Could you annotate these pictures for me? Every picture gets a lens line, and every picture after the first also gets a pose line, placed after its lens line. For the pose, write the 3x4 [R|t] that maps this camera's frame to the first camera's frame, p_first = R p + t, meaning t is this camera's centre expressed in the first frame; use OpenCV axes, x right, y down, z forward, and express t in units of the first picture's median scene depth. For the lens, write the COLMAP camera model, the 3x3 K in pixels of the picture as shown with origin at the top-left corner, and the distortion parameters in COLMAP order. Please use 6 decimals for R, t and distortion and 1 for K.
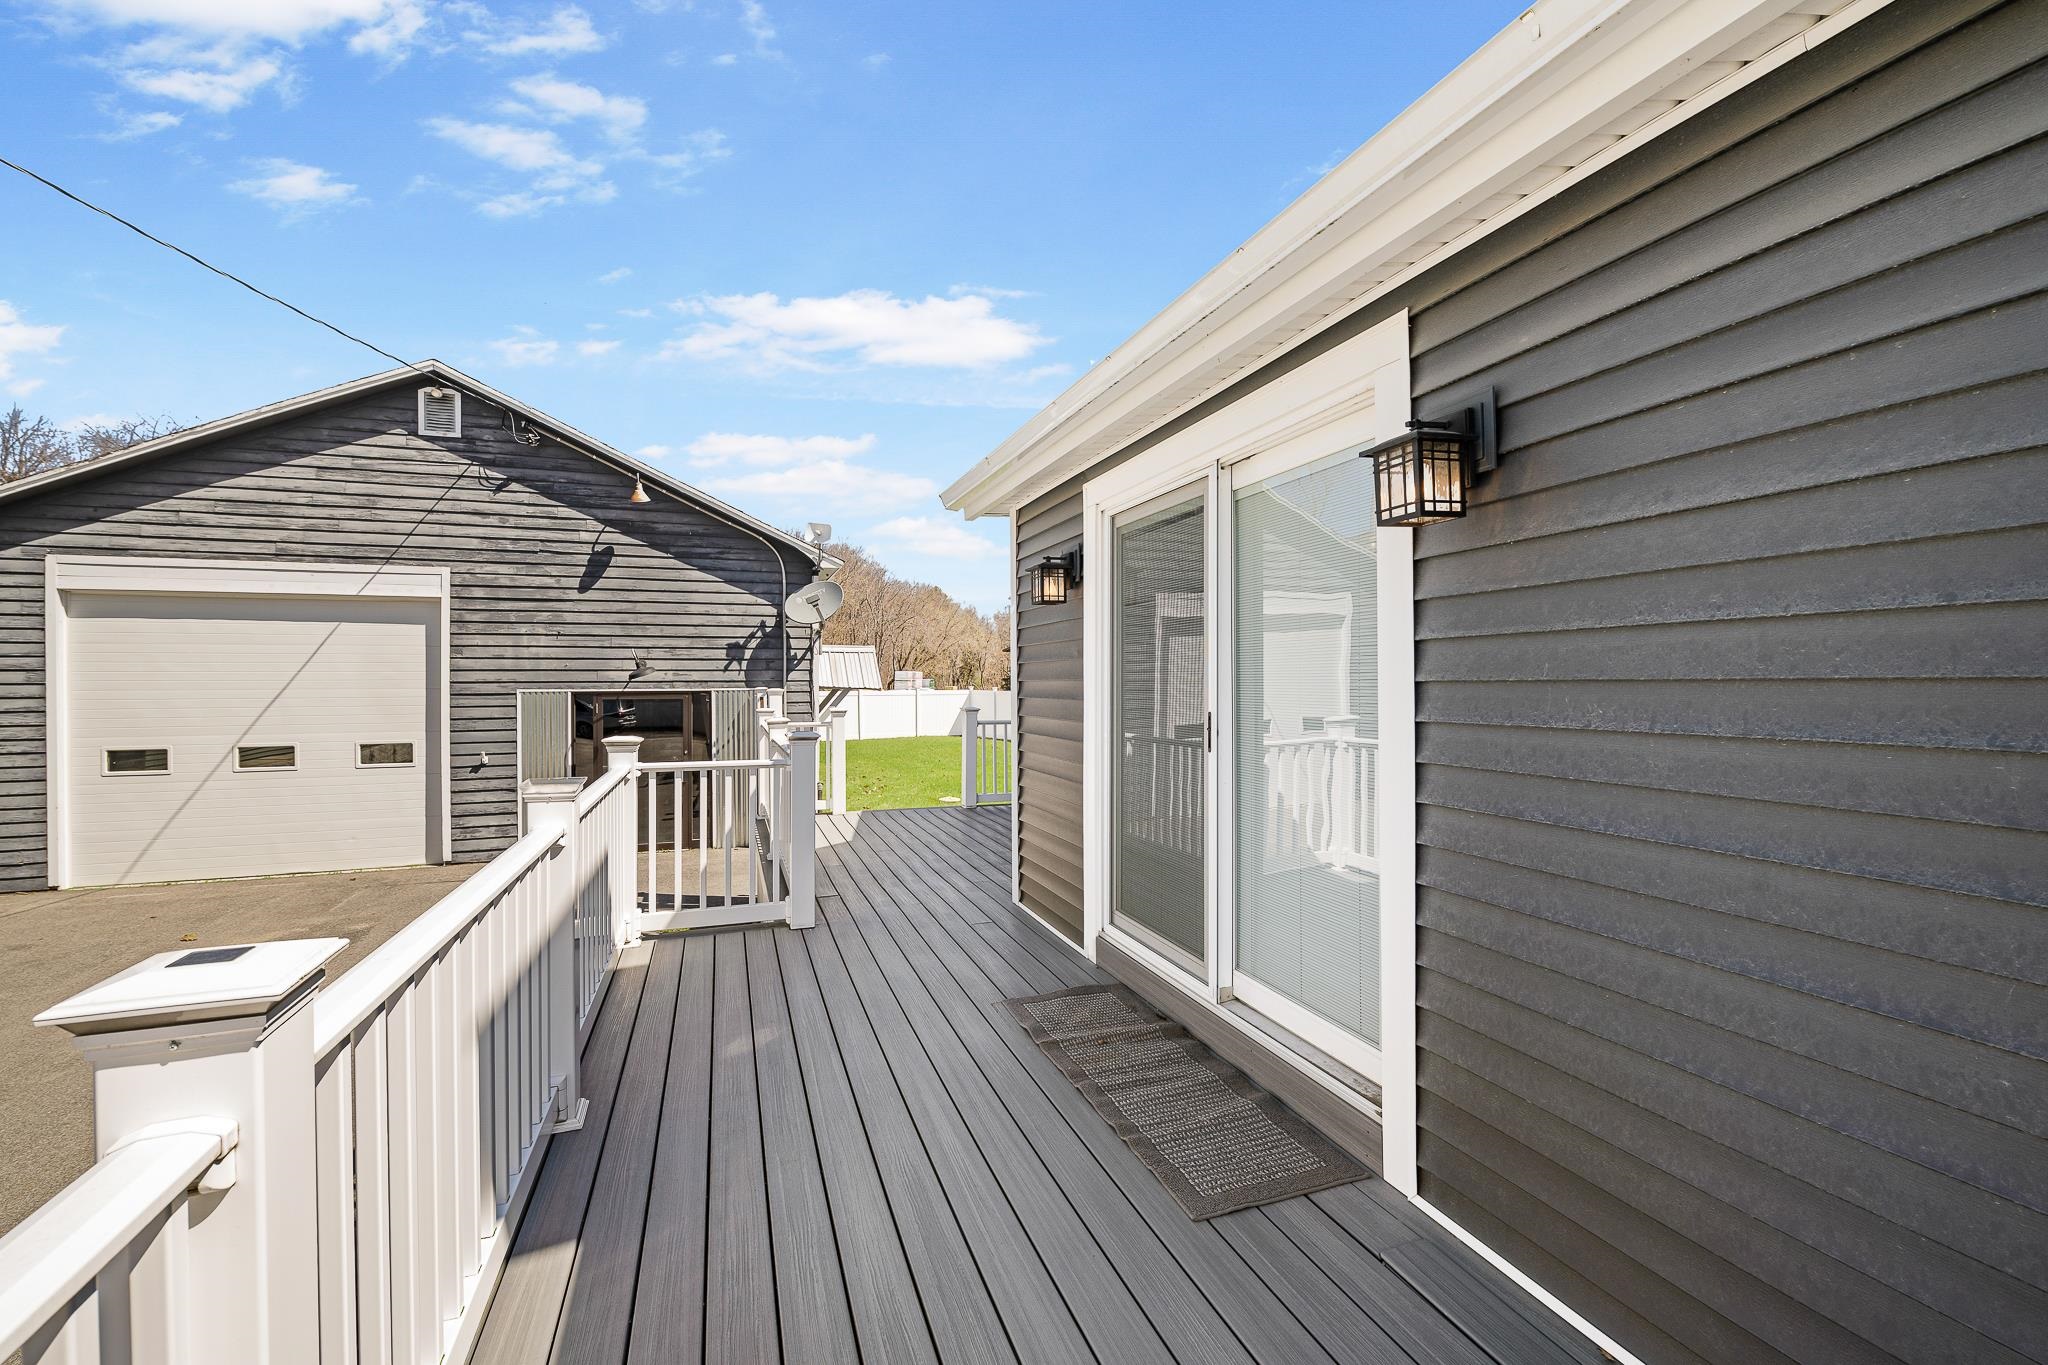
lens RADIAL K [[828.7, 0, 1030.3], [0, 828.7, 678.7], [0, 0, 1]] dist [-0.011928, -0.000081]
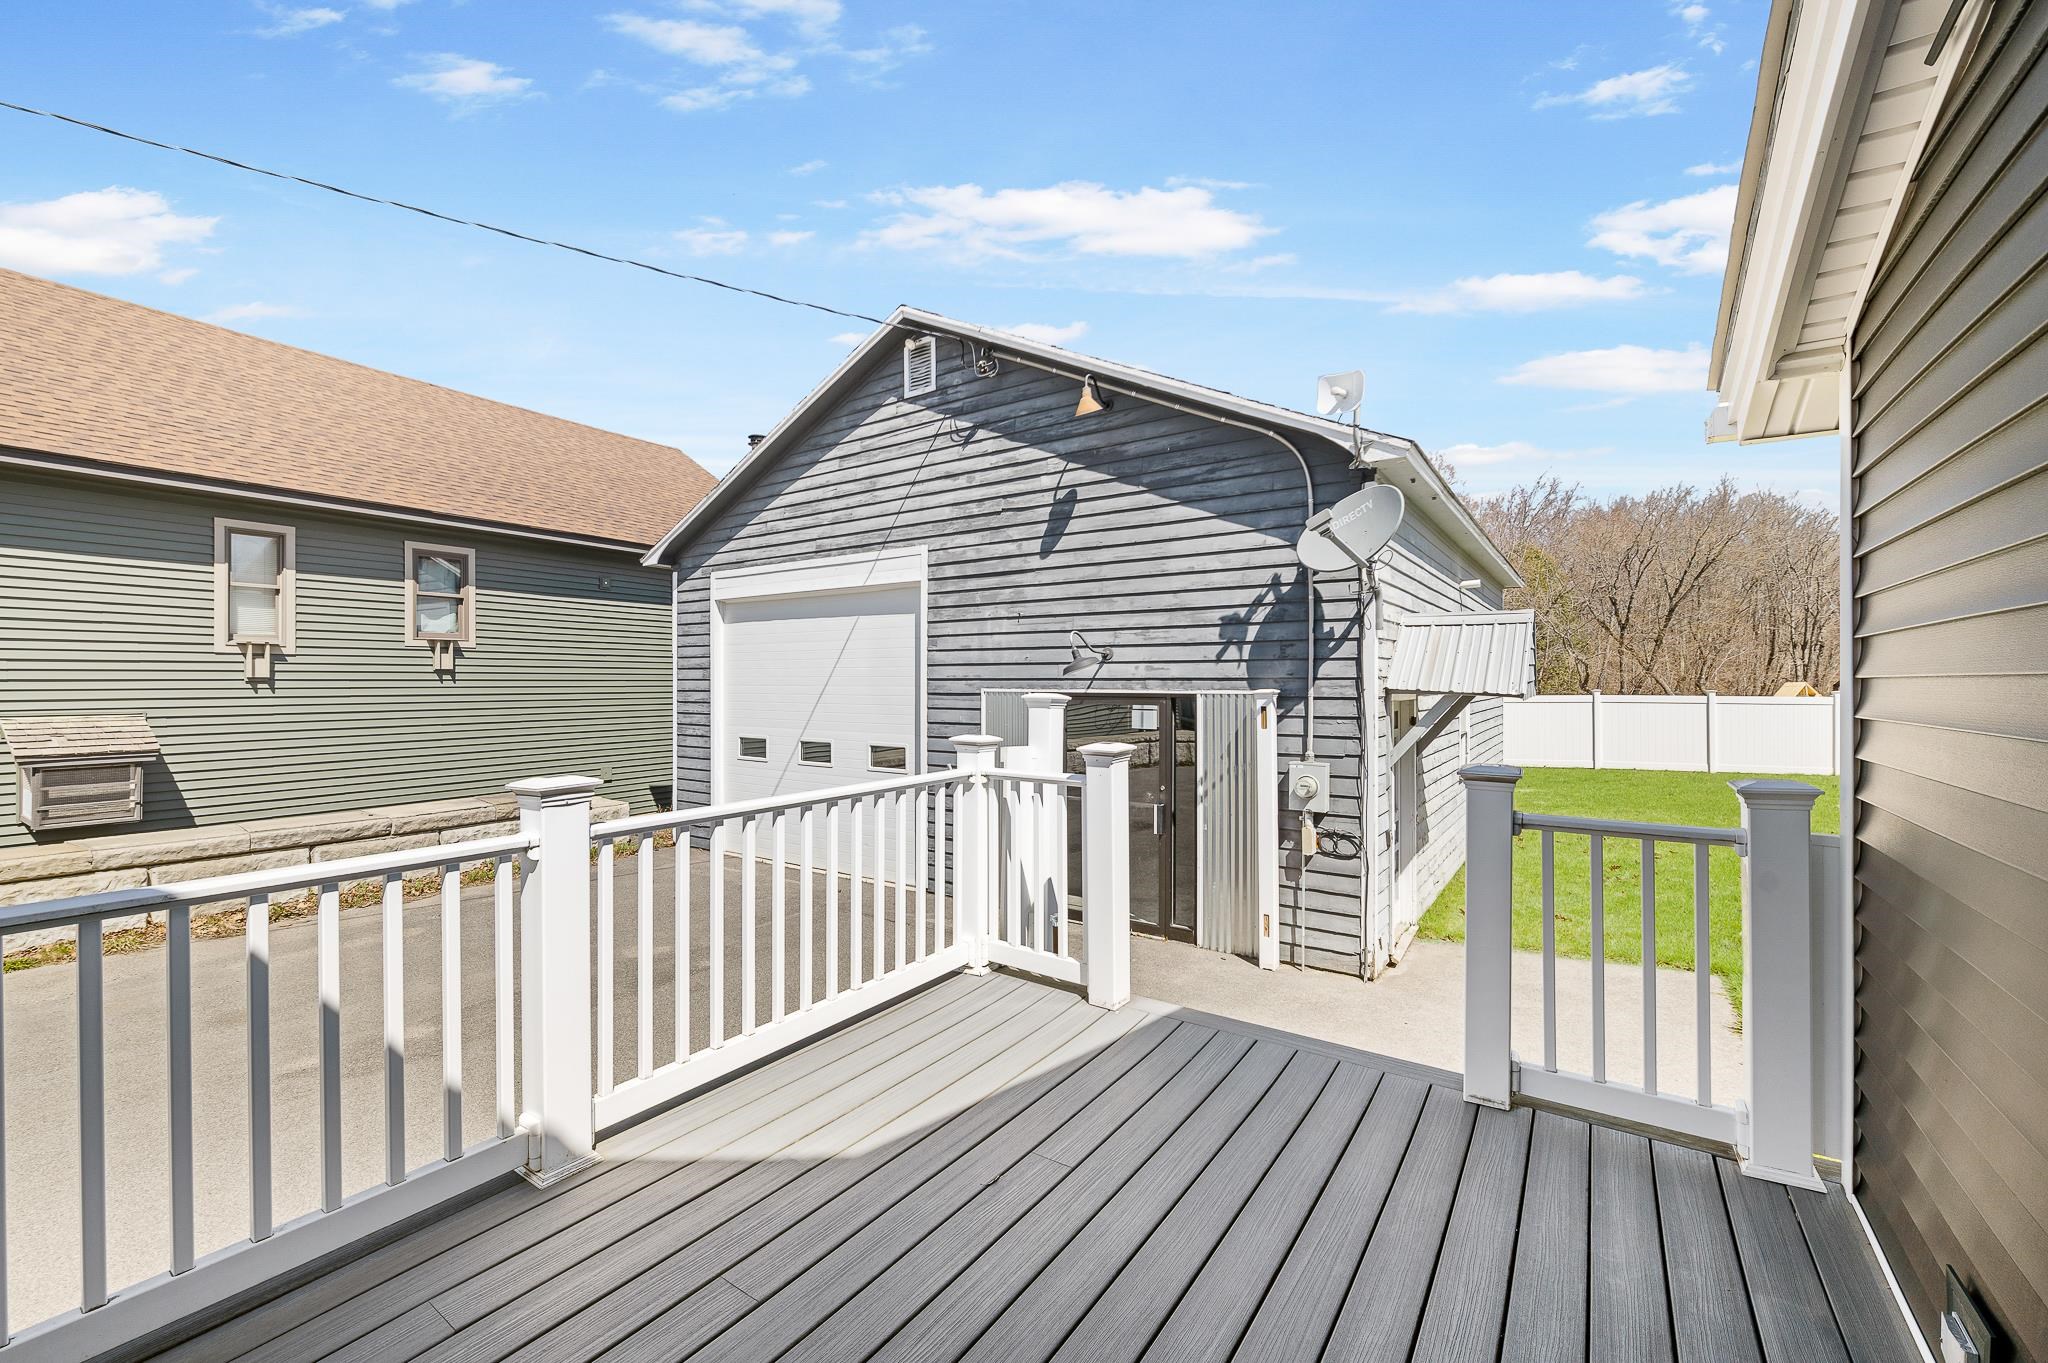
lens RADIAL K [[828.7, 0, 1030.3], [0, 828.7, 677.7], [0, 0, 1]] dist [-0.011928, -0.000081]
pose [[0.579330, -0.000238, -0.815093, 0.055112], [-0.001665, 0.999998, -0.001476, 0.003625], [0.815091, 0.002212, 0.579328, 0.569954]]
